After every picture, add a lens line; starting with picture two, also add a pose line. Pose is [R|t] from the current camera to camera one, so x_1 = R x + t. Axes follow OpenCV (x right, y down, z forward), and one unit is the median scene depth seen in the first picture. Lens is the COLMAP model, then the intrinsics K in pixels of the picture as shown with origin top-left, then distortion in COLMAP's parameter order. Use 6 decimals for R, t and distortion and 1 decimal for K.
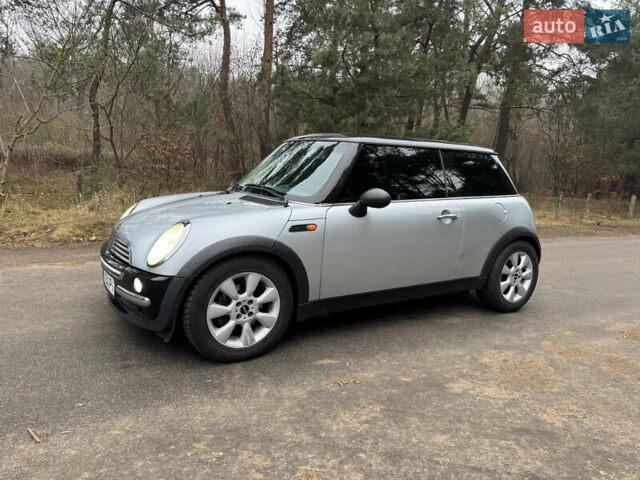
lens RADIAL K [[452.0, 0, 320.0], [0, 452.0, 240.0], [0, 0, 1]] dist [0.065361, -0.083634]
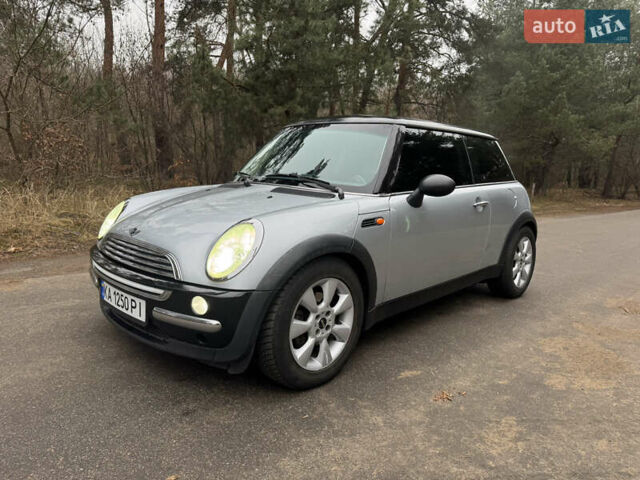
lens RADIAL K [[452.0, 0, 320.0], [0, 452.0, 240.0], [0, 0, 1]] dist [0.065361, -0.083634]
pose [[0.969464, -0.055791, 0.238801, -0.339026], [0.053022, 0.998431, 0.018007, -0.012750], [-0.239431, -0.004795, 0.970901, 0.184345]]
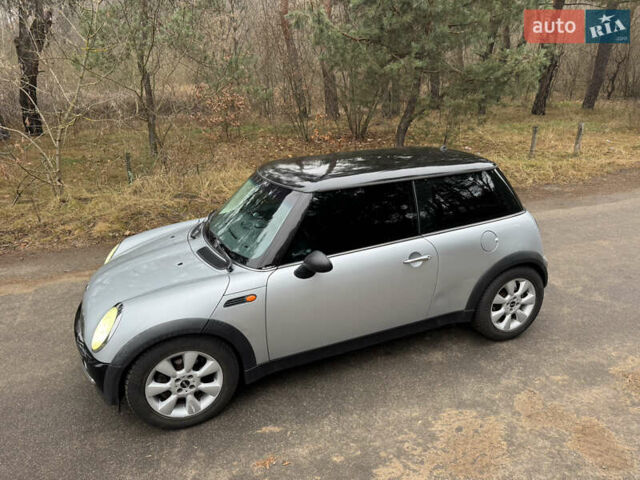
lens RADIAL K [[452.0, 0, 320.0], [0, 452.0, 240.0], [0, 0, 1]] dist [0.065361, -0.083634]
pose [[0.981379, -0.016710, -0.191354, 0.323304], [0.050193, 0.983904, 0.171501, -0.315617], [0.185408, -0.177912, 0.966422, 0.097148]]
